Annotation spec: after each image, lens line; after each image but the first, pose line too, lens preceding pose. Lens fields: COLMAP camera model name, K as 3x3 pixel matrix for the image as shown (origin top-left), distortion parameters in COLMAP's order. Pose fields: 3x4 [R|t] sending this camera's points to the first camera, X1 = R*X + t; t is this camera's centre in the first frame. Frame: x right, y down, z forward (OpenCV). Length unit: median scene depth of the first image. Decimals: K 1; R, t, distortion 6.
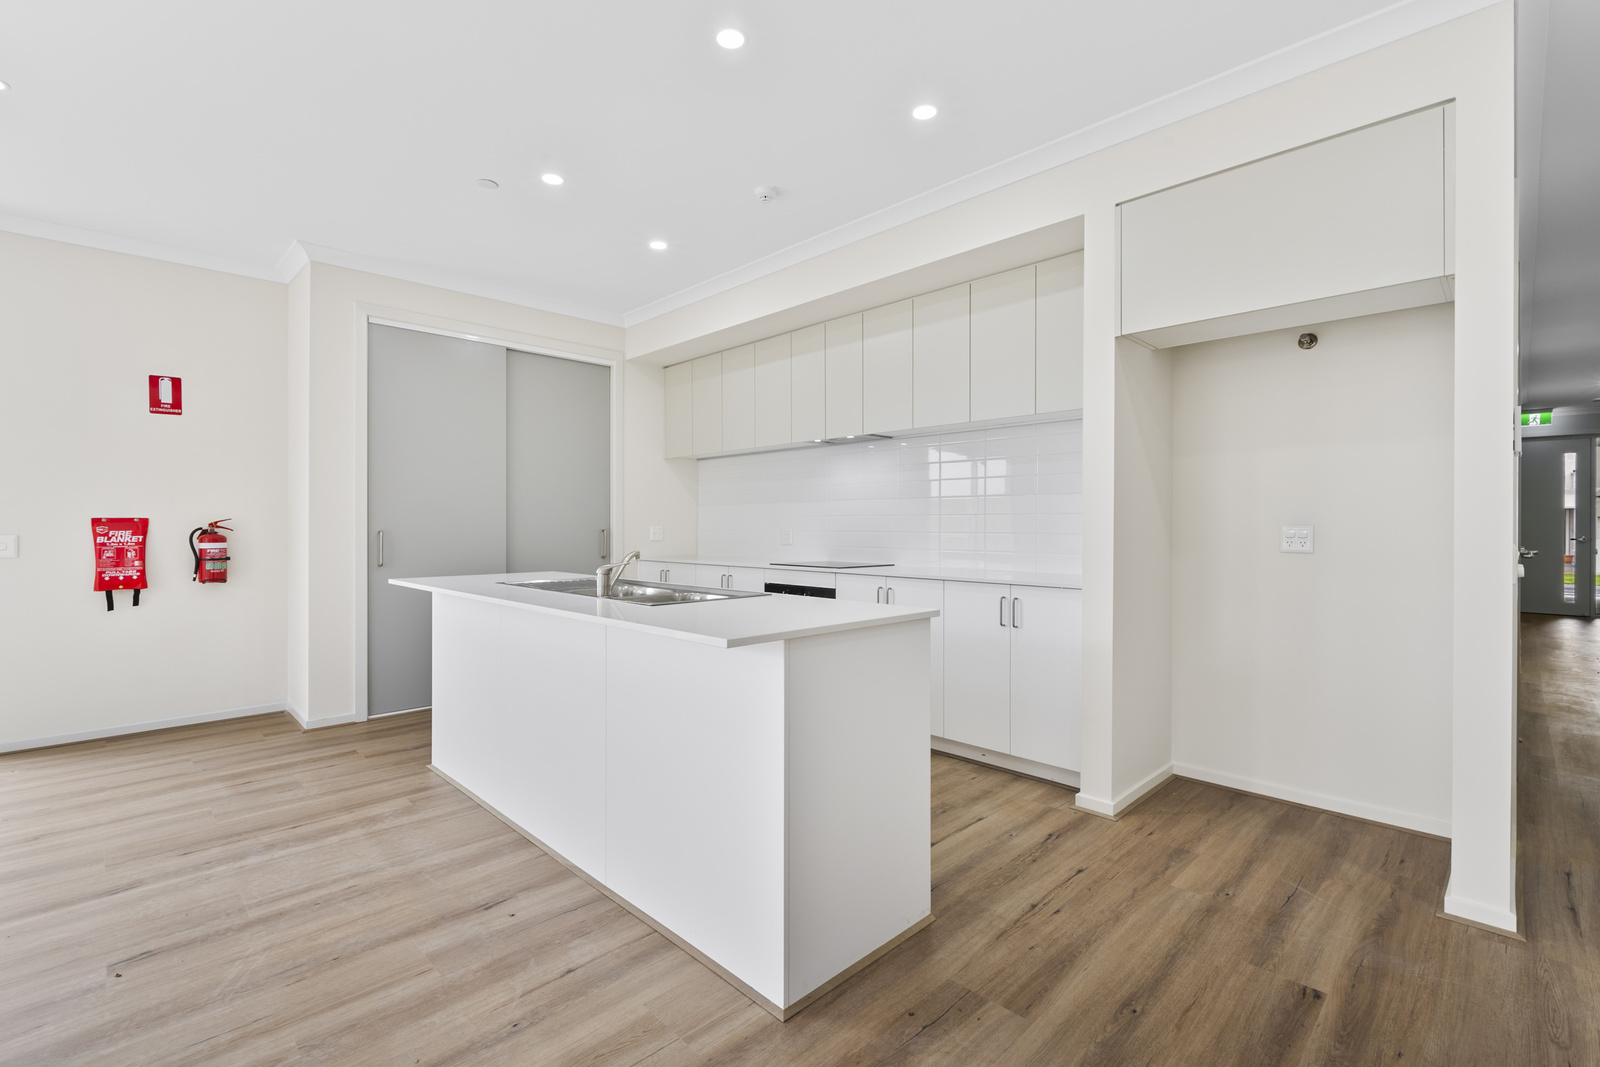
lens RADIAL K [[709.2, 0, 799.6], [0, 709.2, 525.2], [0, 0, 1]] dist [-0.001327, -0.000079]
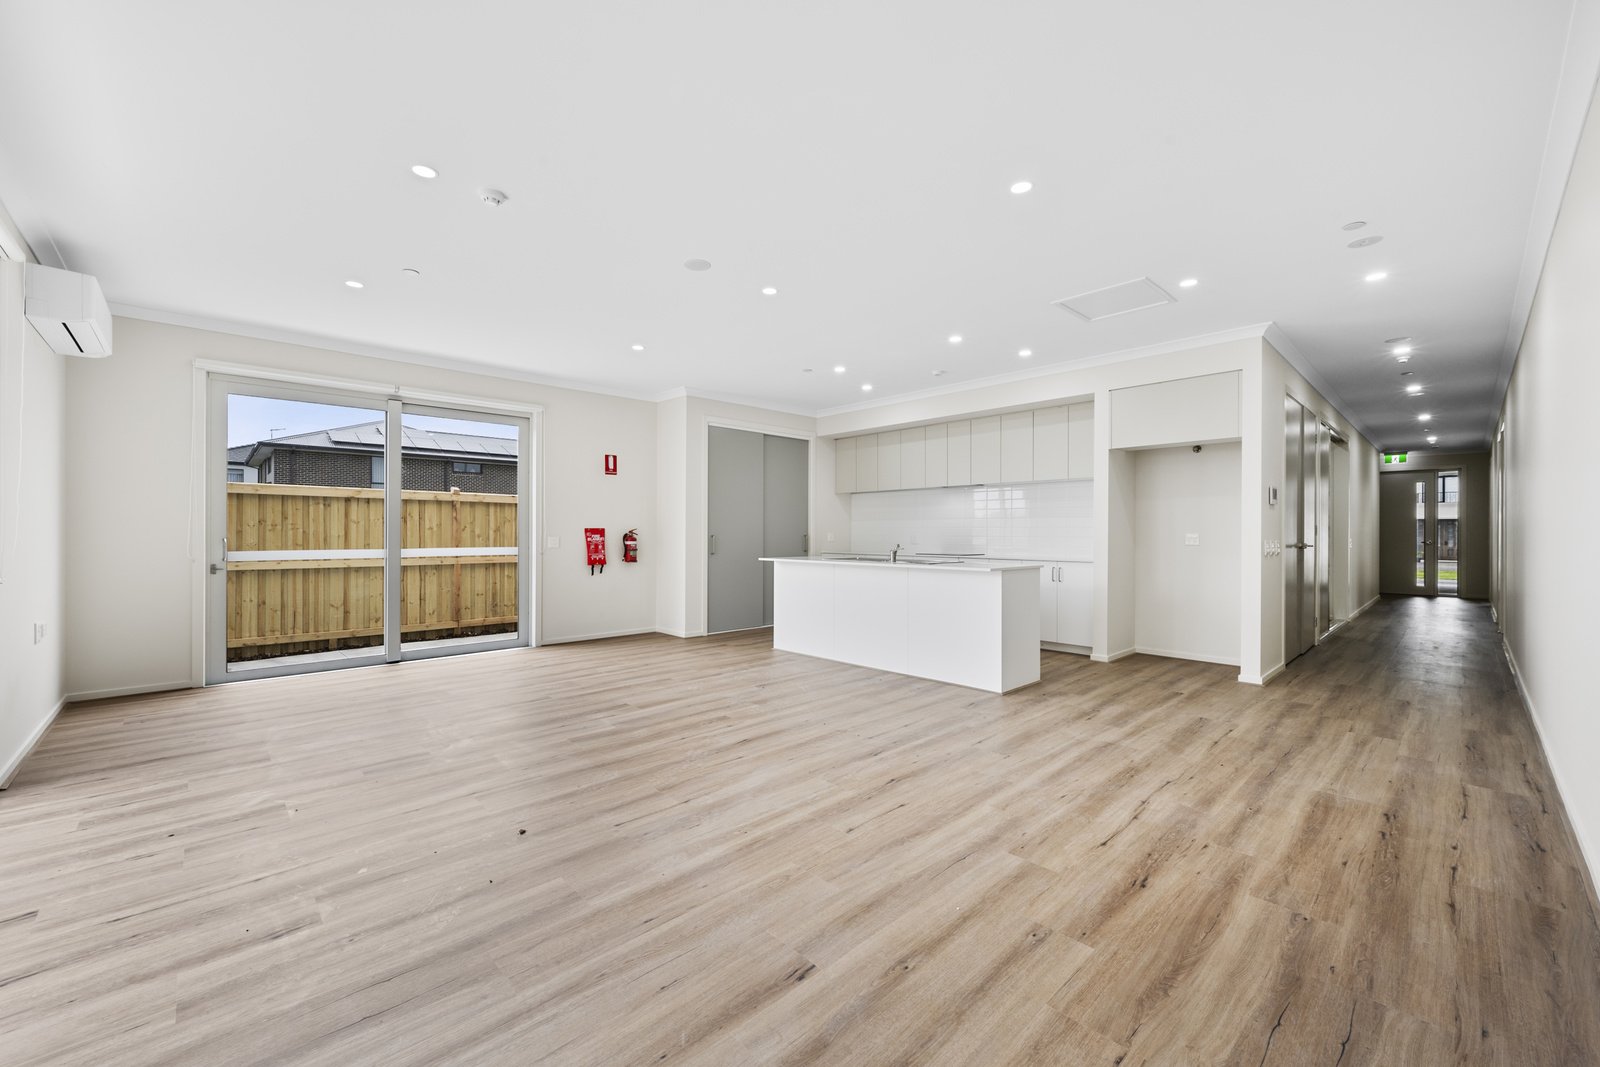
lens RADIAL K [[632.2, 0, 795.9], [0, 632.2, 530.2], [0, 0, 1]] dist [0.004004, -0.000098]
pose [[0.999776, 0.000925, -0.021167, -0.375167], [-0.000955, 0.999999, -0.001426, -0.003484], [0.021166, 0.001446, 0.999775, -0.764602]]
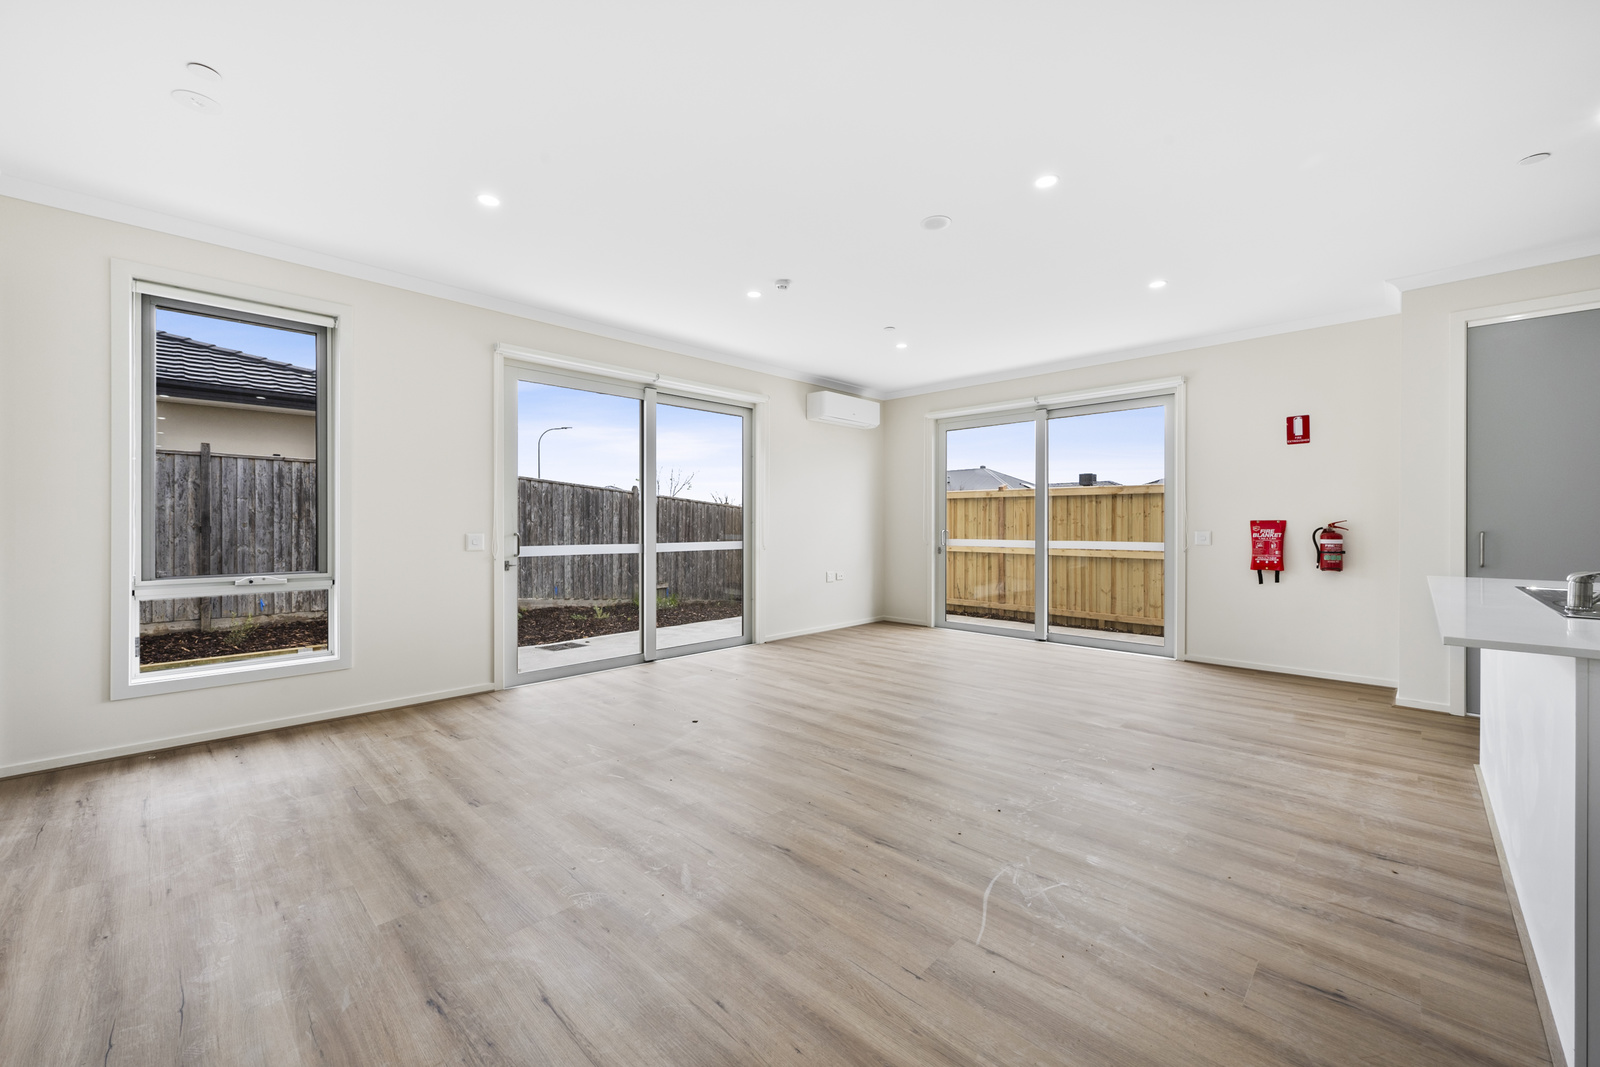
lens RADIAL K [[632.2, 0, 795.9], [0, 632.2, 530.2], [0, 0, 1]] dist [0.004004, -0.000098]
pose [[0.019202, 0.007566, -0.999787, 0.320997], [0.001730, 0.999970, 0.007601, -0.002054], [0.999814, -0.001876, 0.019188, 0.015636]]
